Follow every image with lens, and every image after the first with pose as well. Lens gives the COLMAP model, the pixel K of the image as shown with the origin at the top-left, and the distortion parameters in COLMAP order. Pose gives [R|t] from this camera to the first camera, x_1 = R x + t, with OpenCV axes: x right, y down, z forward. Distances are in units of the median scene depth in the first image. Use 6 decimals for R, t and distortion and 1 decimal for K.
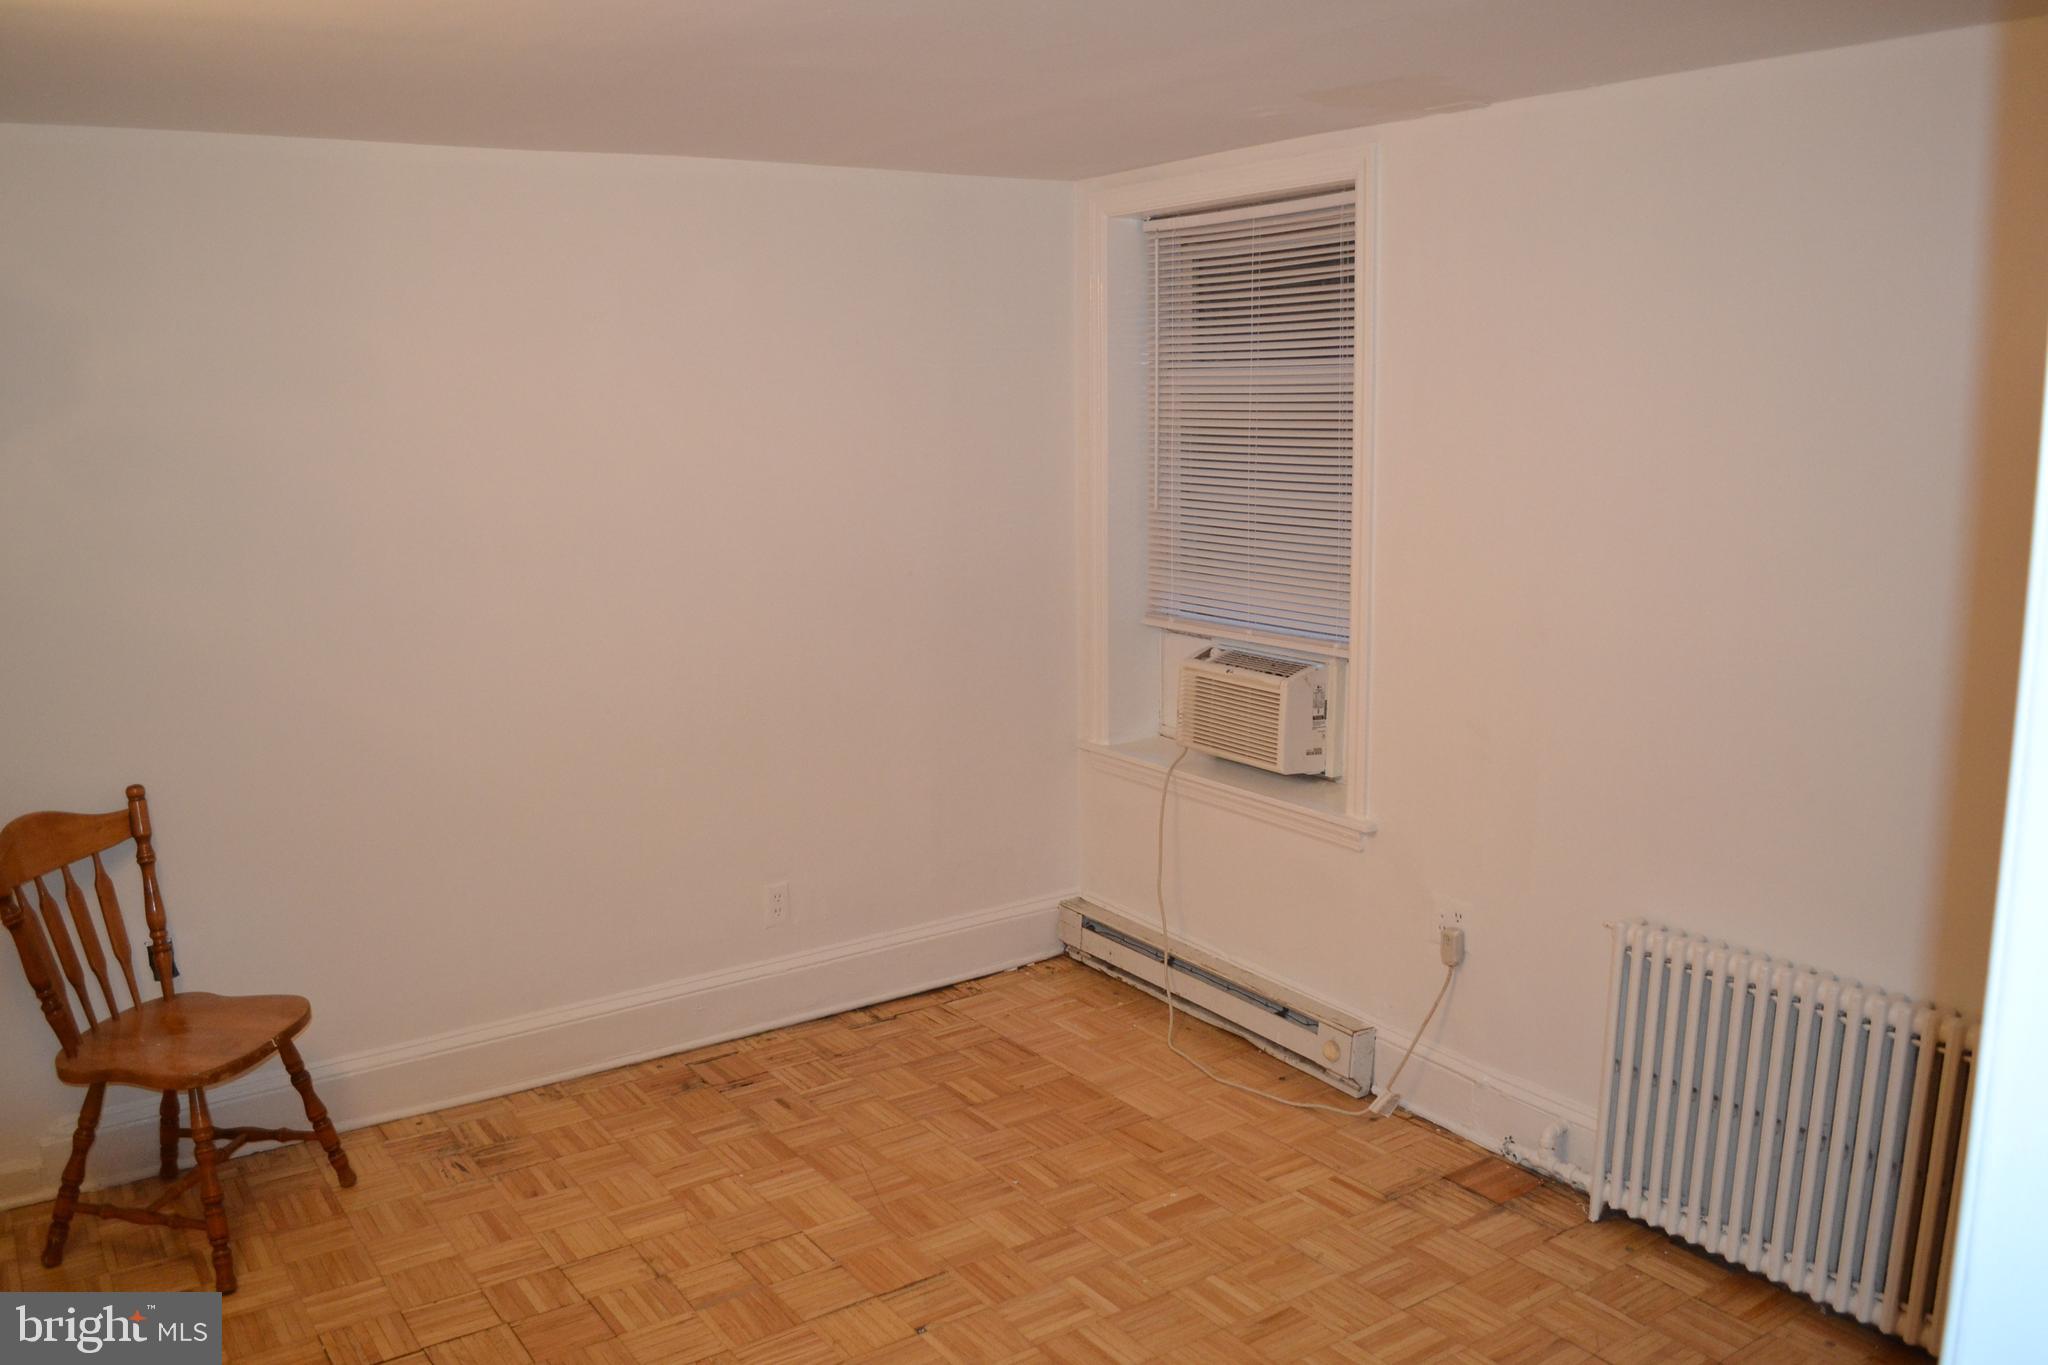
lens RADIAL K [[1624.9, 0, 998.4], [0, 1624.9, 686.4], [0, 0, 1]] dist [-0.091113, 0.018666]
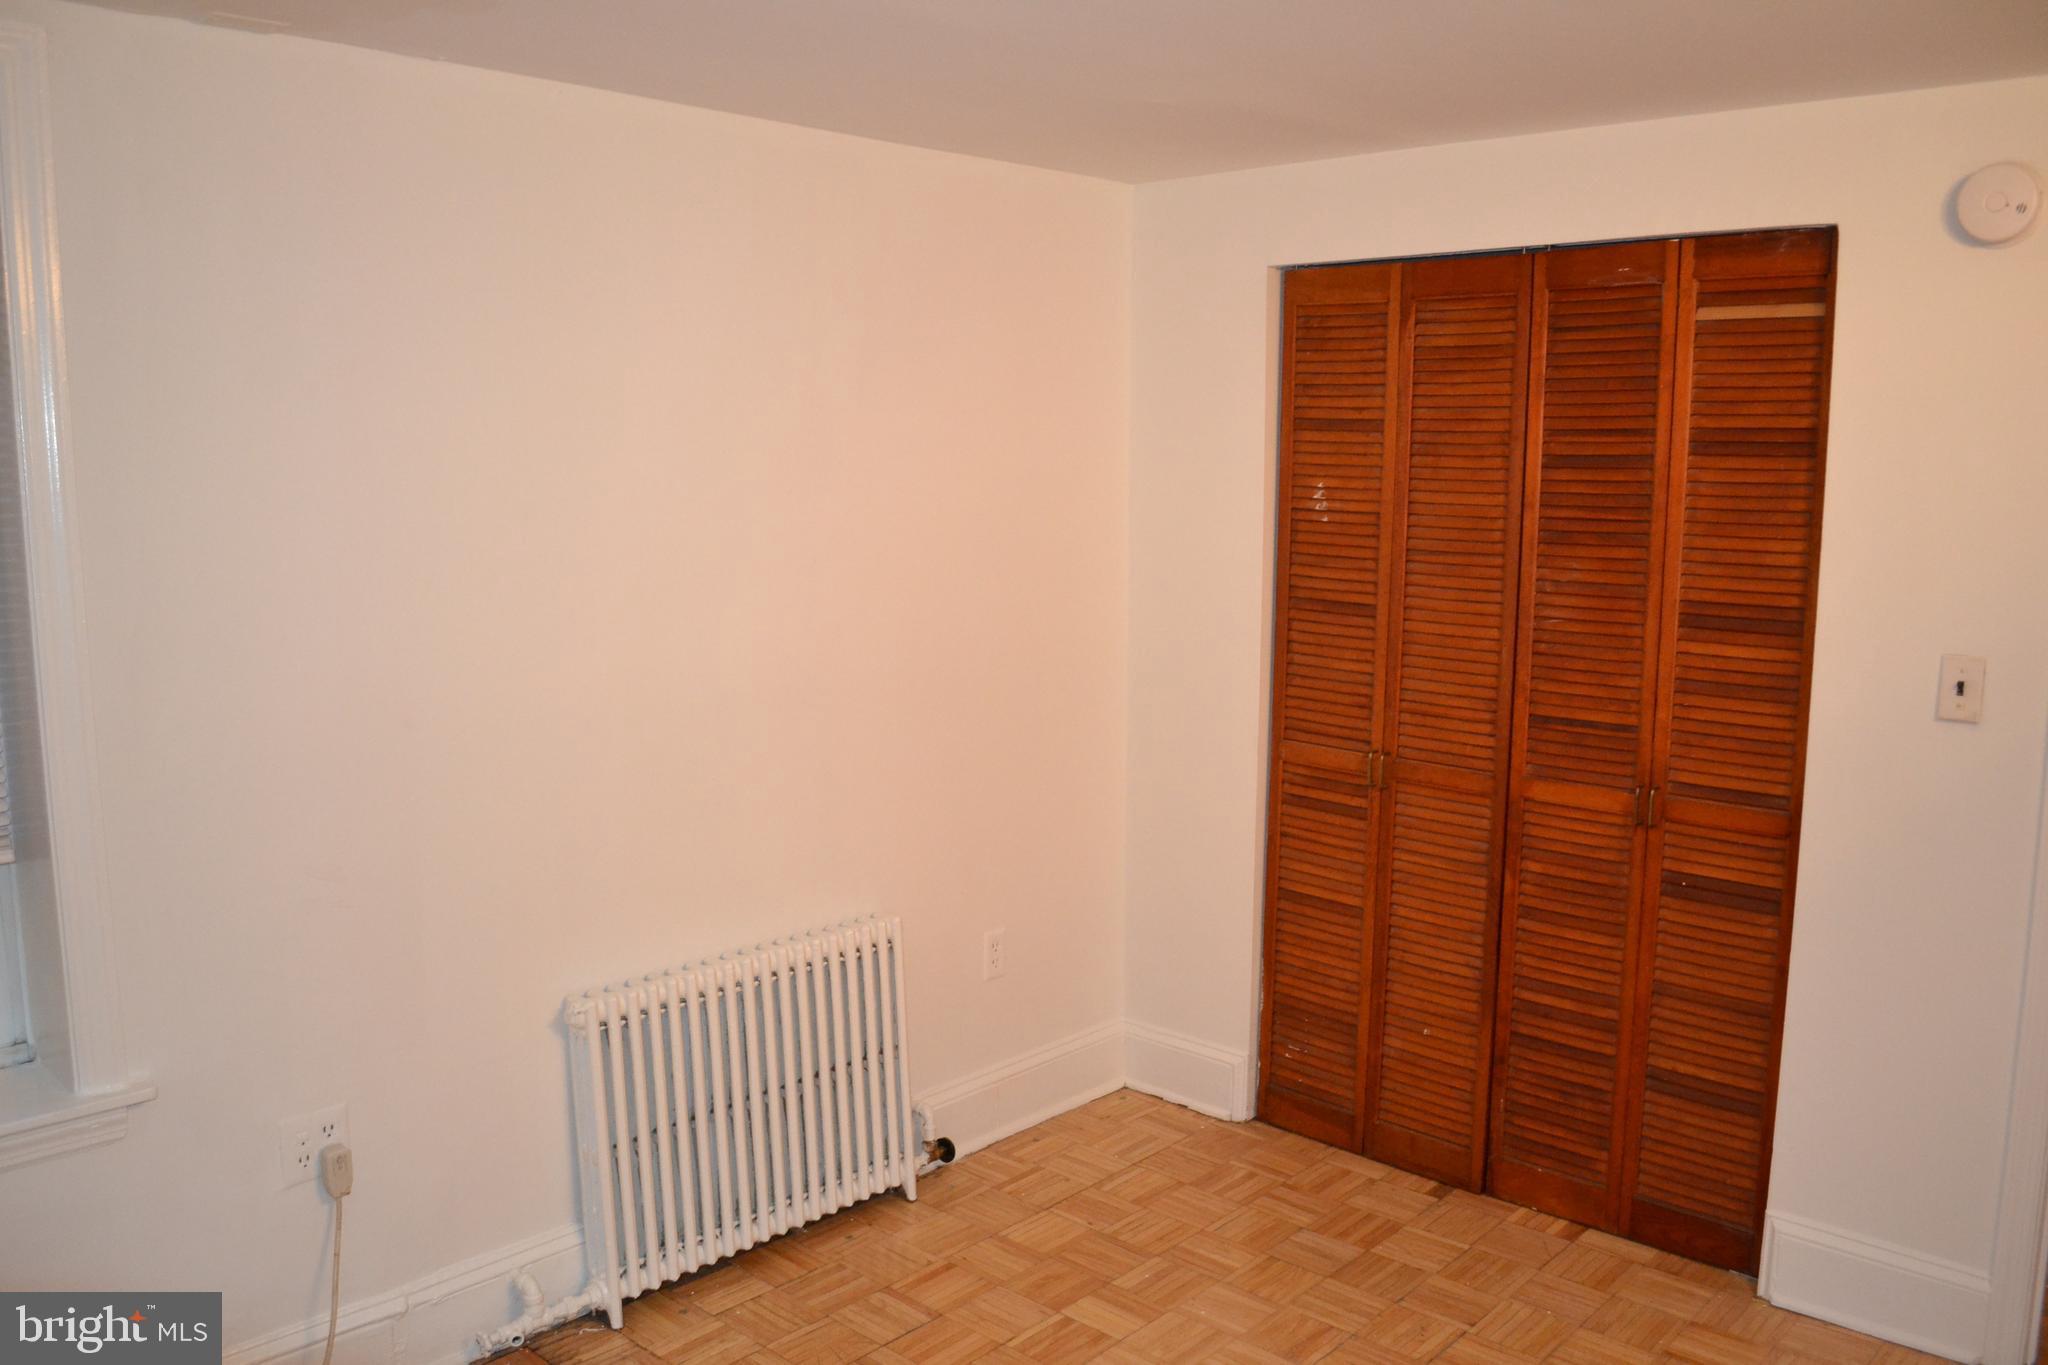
lens RADIAL K [[1624.9, 0, 998.4], [0, 1624.9, 686.4], [0, 0, 1]] dist [-0.091113, 0.018666]
pose [[-0.223595, -0.125447, 0.966576, -0.517634], [0.169771, 0.971511, 0.165360, -0.142972], [-0.959783, 0.201070, -0.195927, 0.854627]]
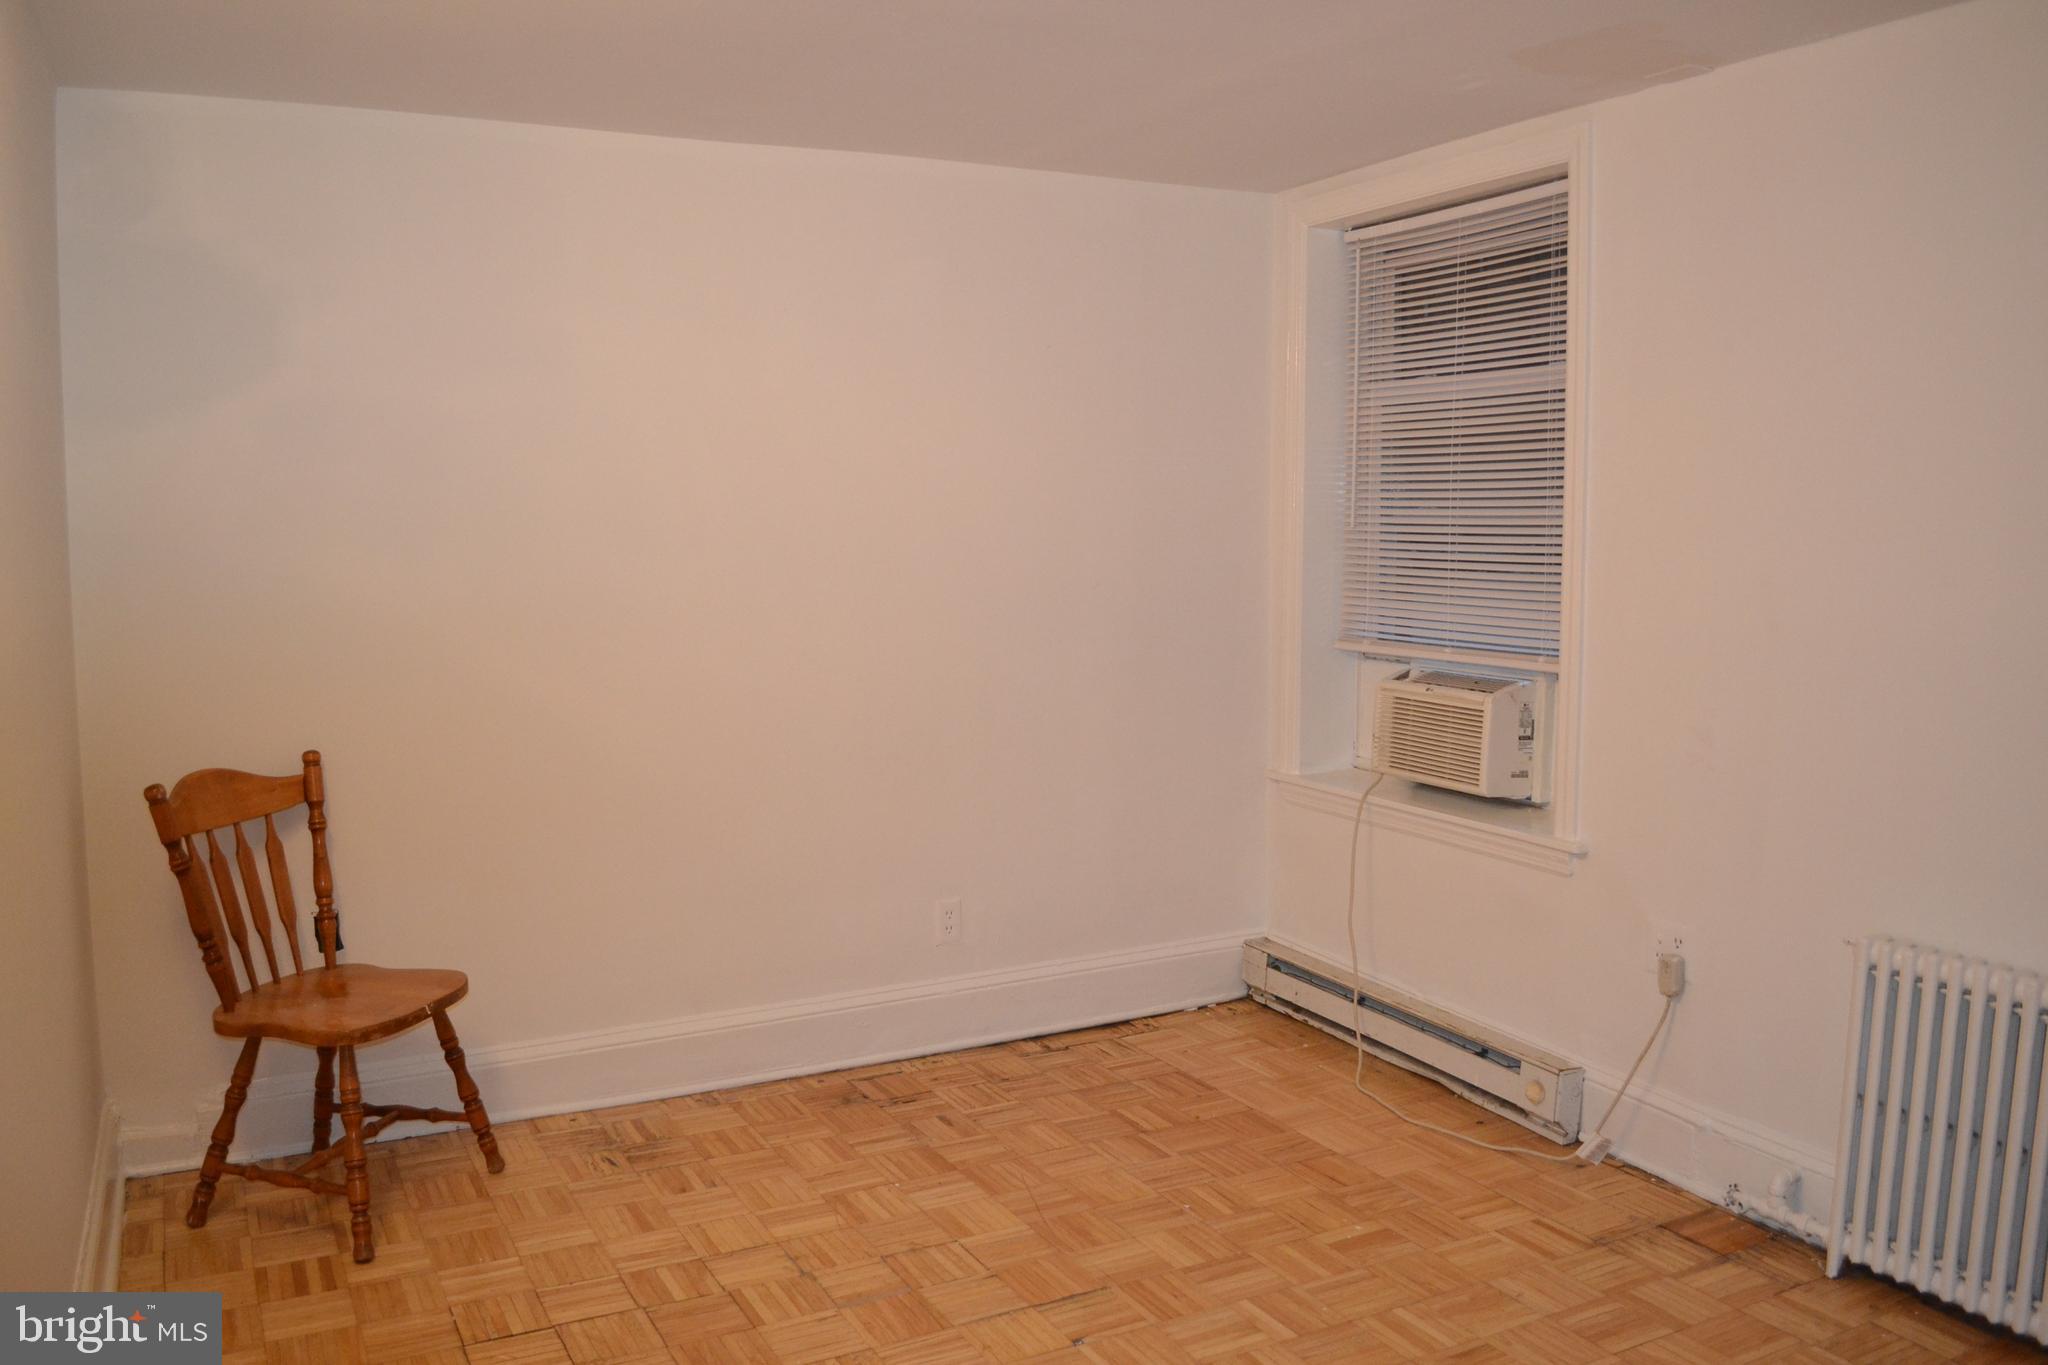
lens RADIAL K [[1624.9, 0, 998.4], [0, 1624.9, 686.4], [0, 0, 1]] dist [-0.091113, 0.018666]
pose [[0.992608, 0.023763, -0.119019, 0.005963], [-0.032123, 0.997112, -0.068816, 0.077382], [0.117040, 0.072131, 0.990504, 0.045398]]
